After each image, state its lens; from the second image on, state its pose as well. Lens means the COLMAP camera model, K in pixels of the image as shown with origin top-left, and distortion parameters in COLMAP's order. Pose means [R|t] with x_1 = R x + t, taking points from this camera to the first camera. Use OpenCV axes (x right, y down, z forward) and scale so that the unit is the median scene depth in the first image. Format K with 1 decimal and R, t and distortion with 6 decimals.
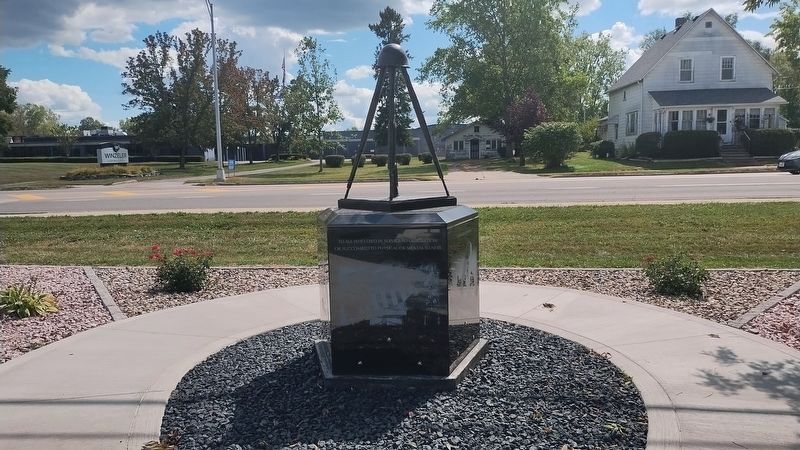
lens RADIAL K [[603.3, 0, 402.7], [0, 603.3, 230.0], [0, 0, 1]] dist [0.051006, -0.034742]
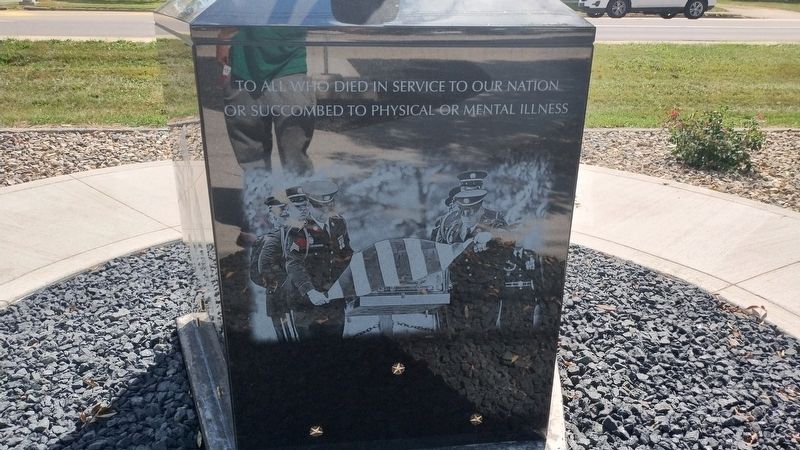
lens RADIAL K [[603.3, 0, 395.7], [0, 603.3, 230.8], [0, 0, 1]] dist [0.051006, -0.034742]
pose [[0.977951, -0.040535, 0.204862, -0.059182], [-0.011338, 0.969229, 0.245900, 0.008269], [-0.208525, -0.242801, 0.947399, 0.426335]]
